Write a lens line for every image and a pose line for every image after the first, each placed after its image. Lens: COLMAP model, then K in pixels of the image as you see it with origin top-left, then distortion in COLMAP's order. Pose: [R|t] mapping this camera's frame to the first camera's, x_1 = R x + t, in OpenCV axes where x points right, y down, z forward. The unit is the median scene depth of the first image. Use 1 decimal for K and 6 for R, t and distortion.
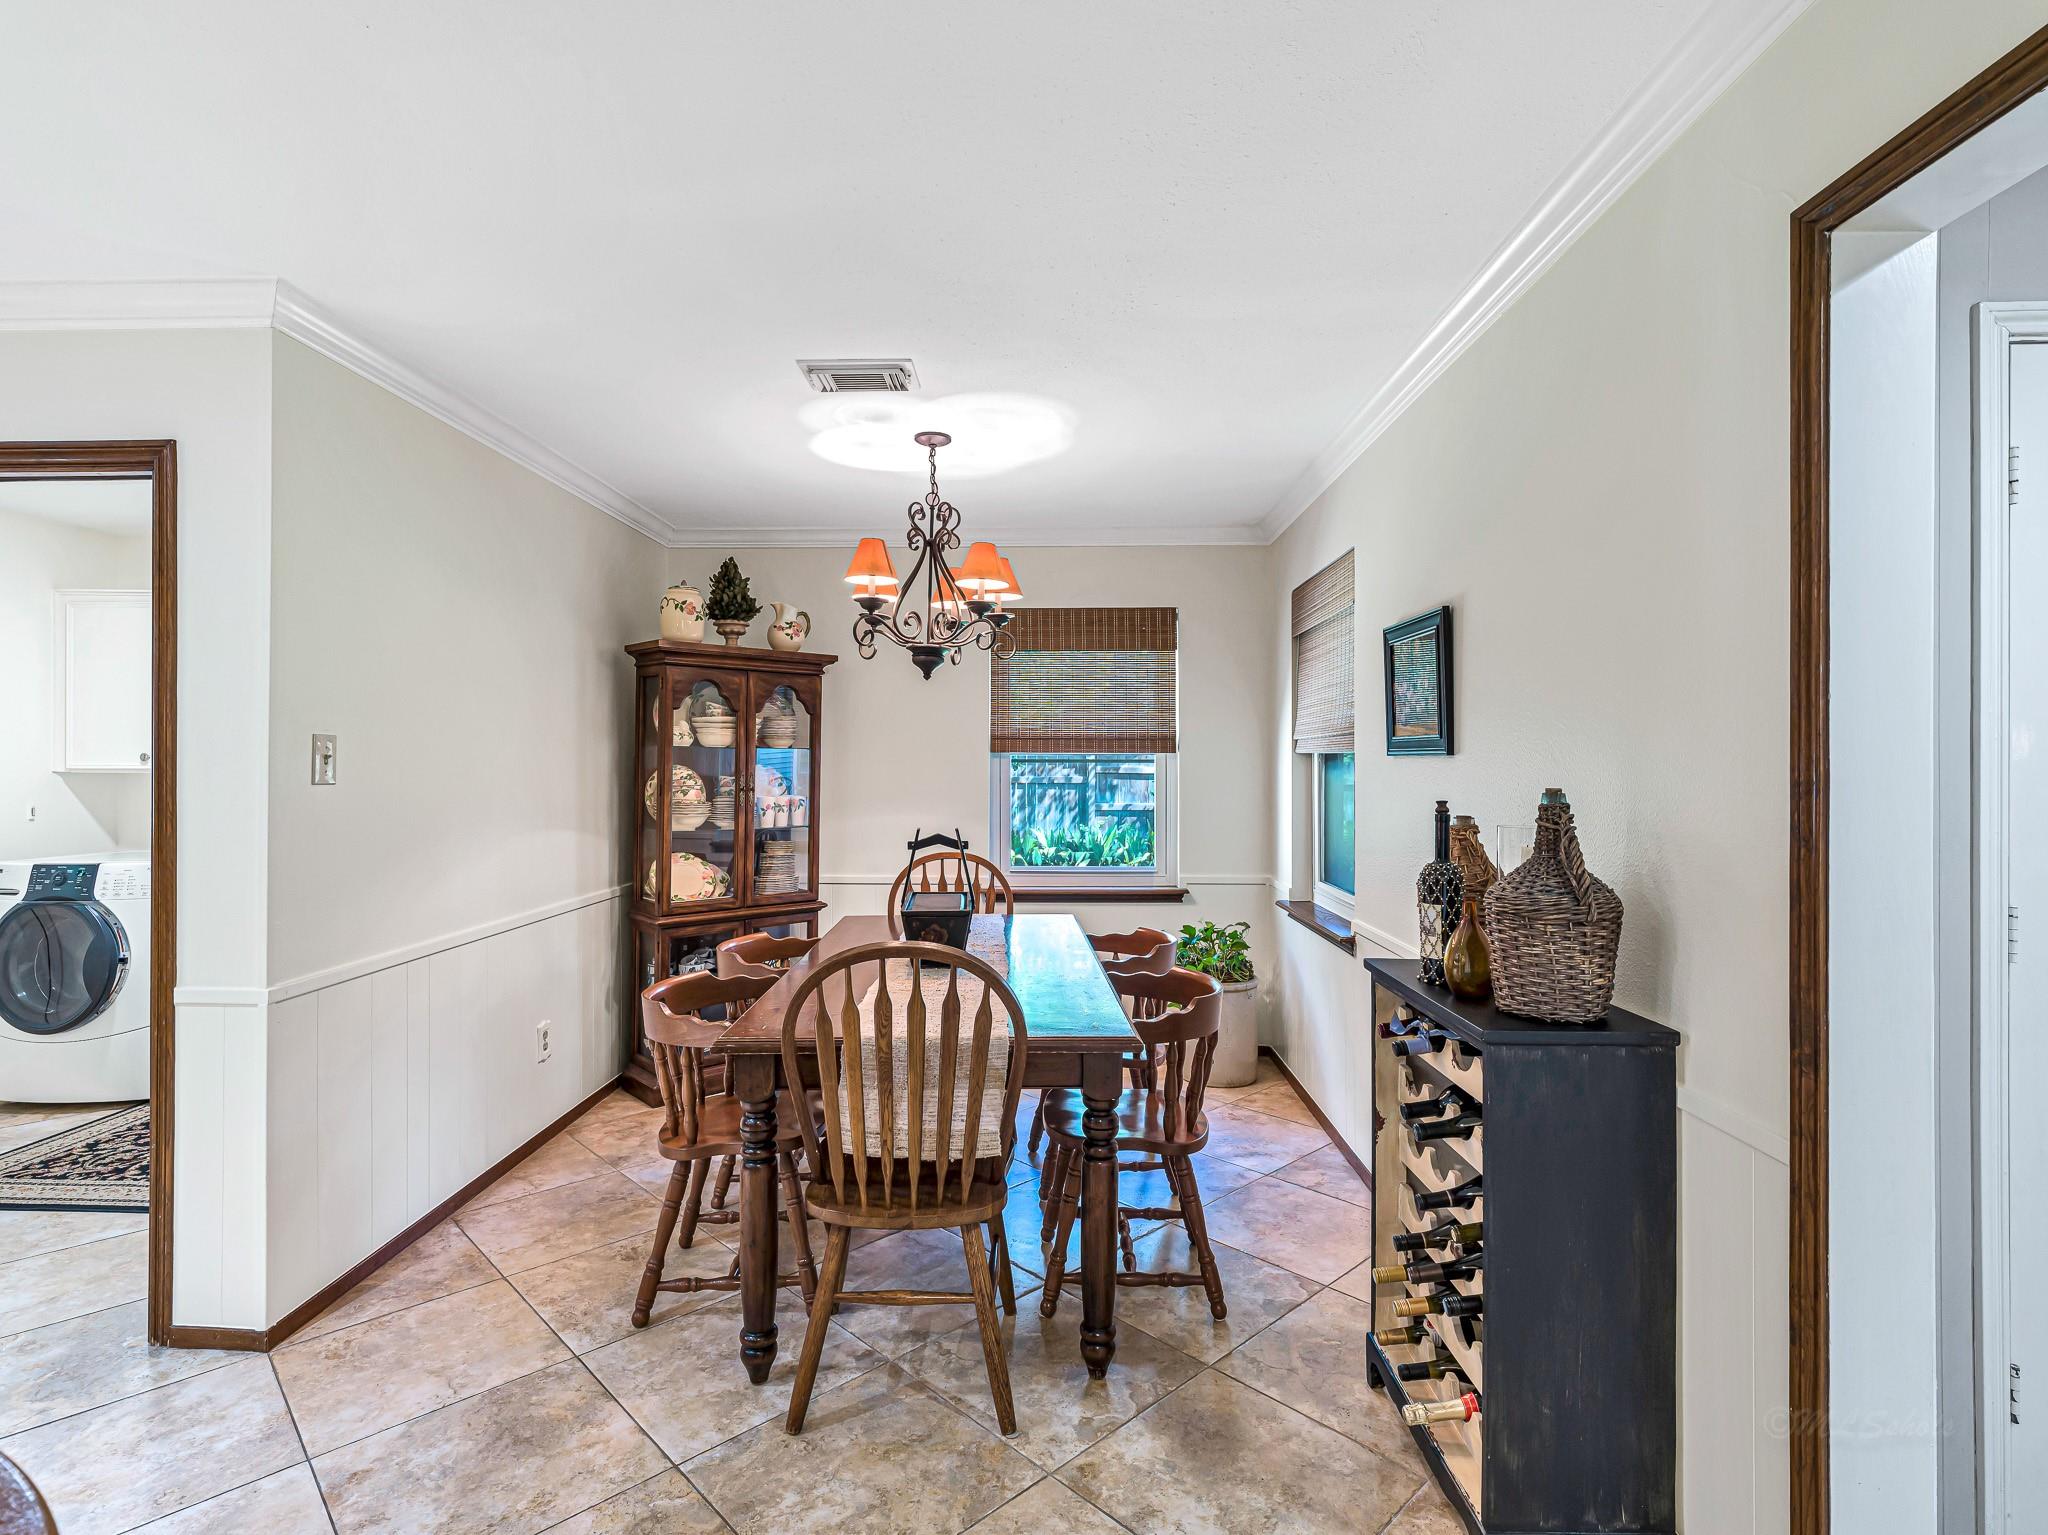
lens RADIAL K [[1020.2, 0, 1039.3], [0, 1020.2, 752.0], [0, 0, 1]] dist [0.000670, -0.000143]
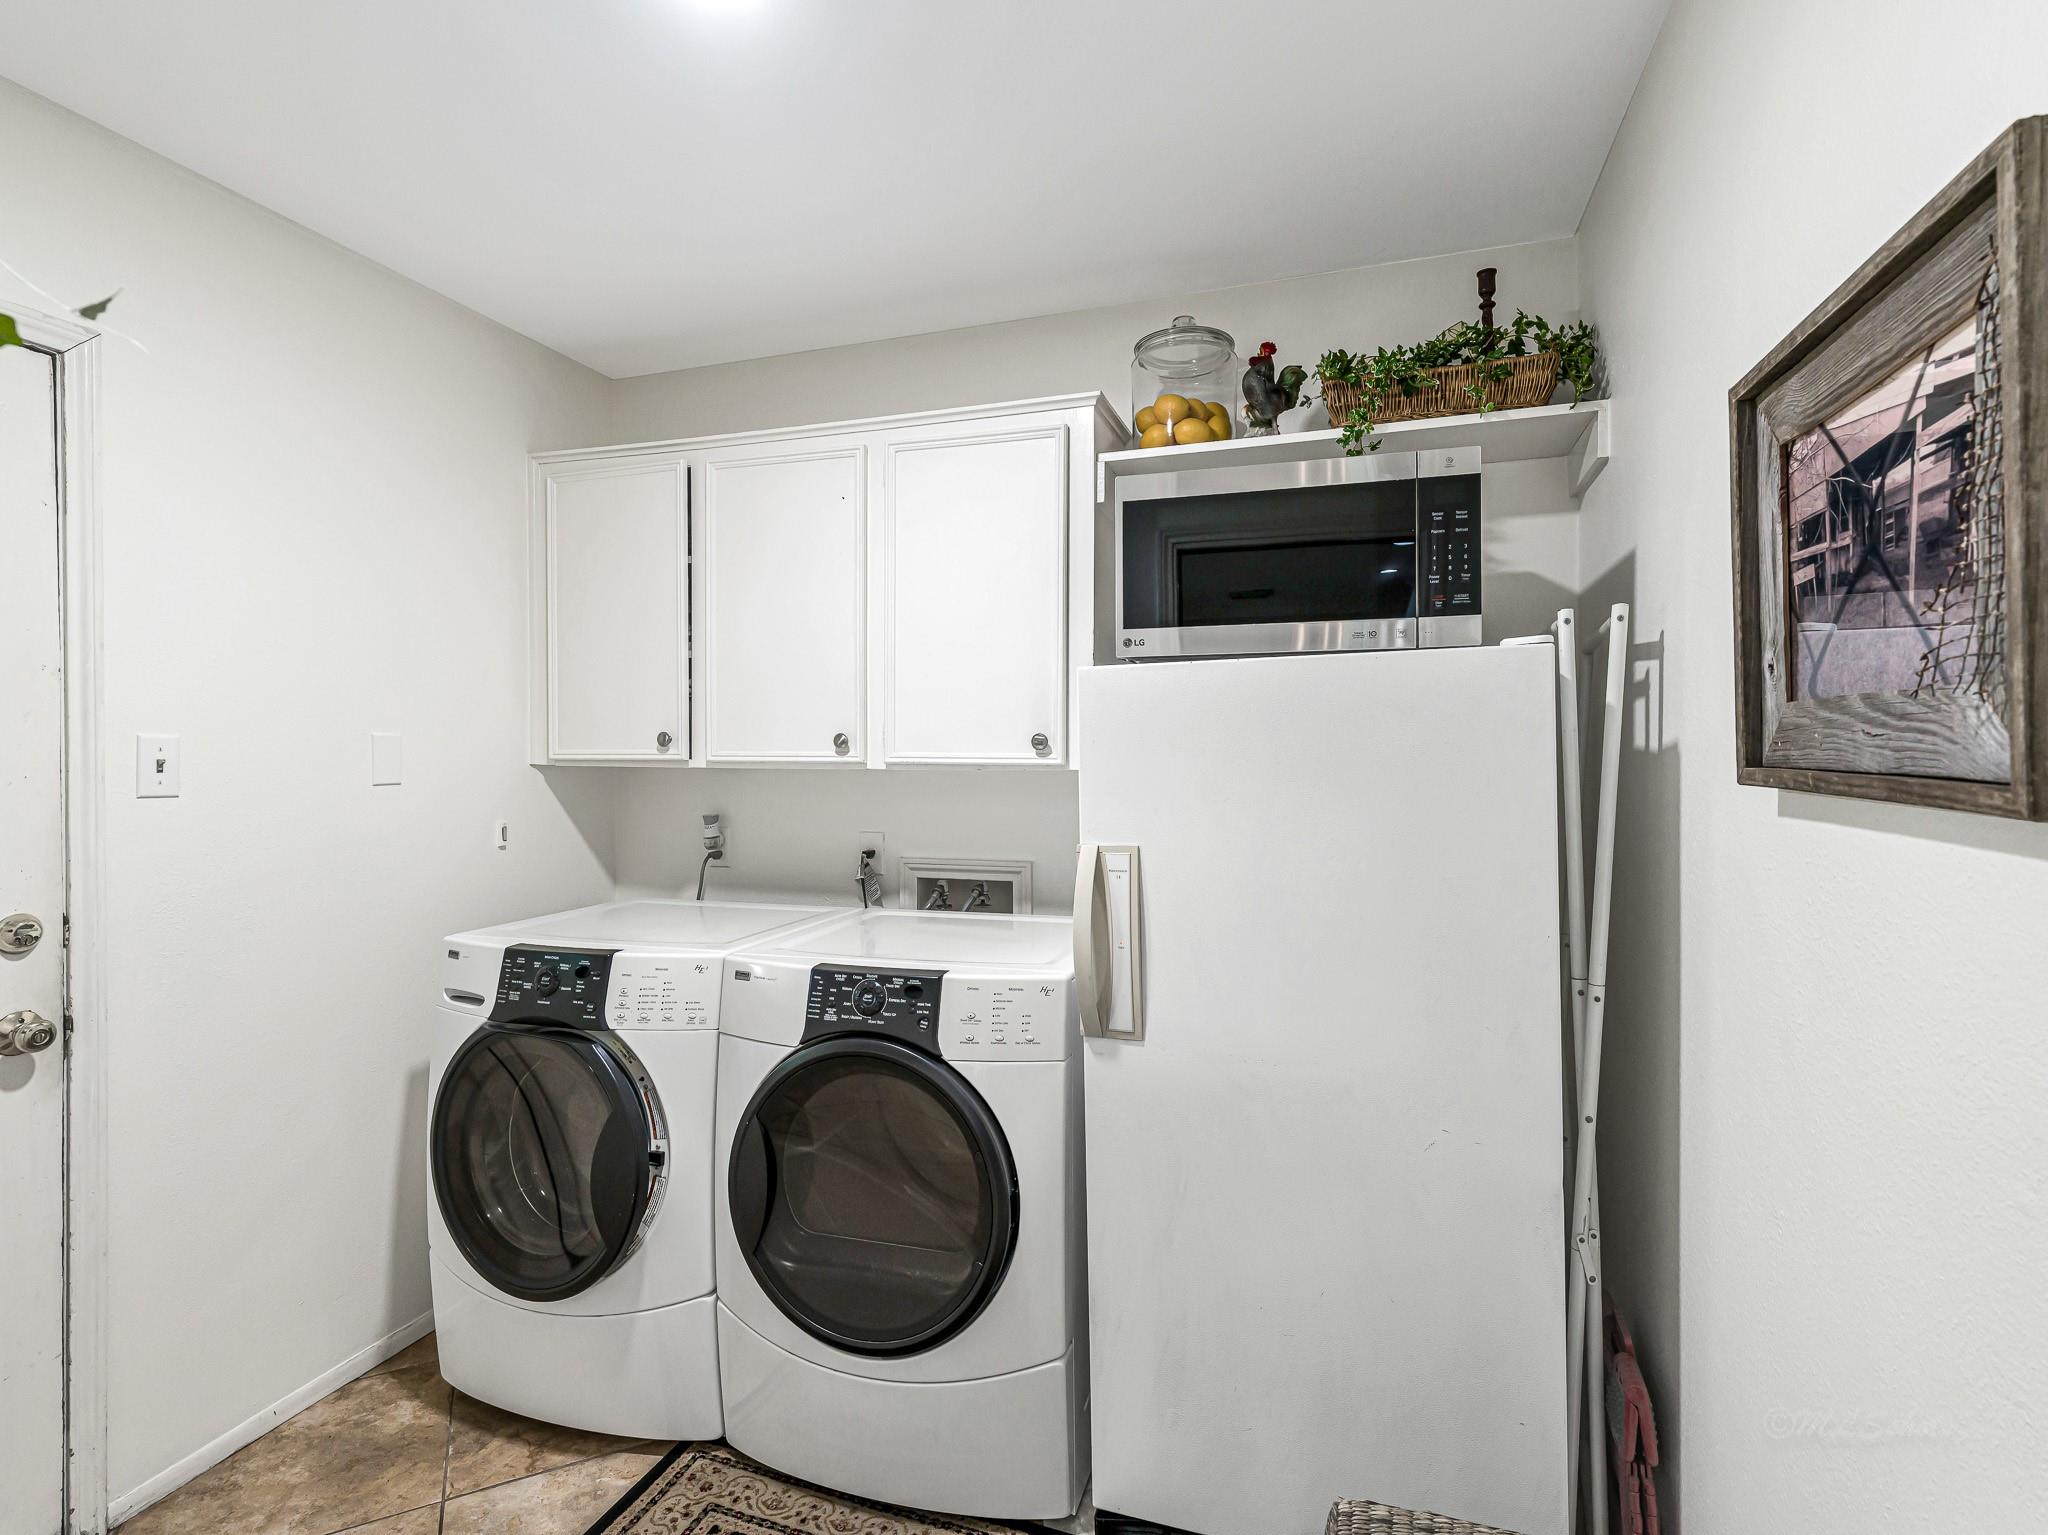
lens RADIAL K [[1034.8, 0, 1024.9], [0, 1034.8, 758.0], [0, 0, 1]] dist [0.000496, -0.001587]
pose [[0.952833, 0.001273, -0.303492, -0.577178], [0.003006, 0.999903, 0.013633, 0.008750], [0.303480, -0.013902, 0.952736, 0.582959]]
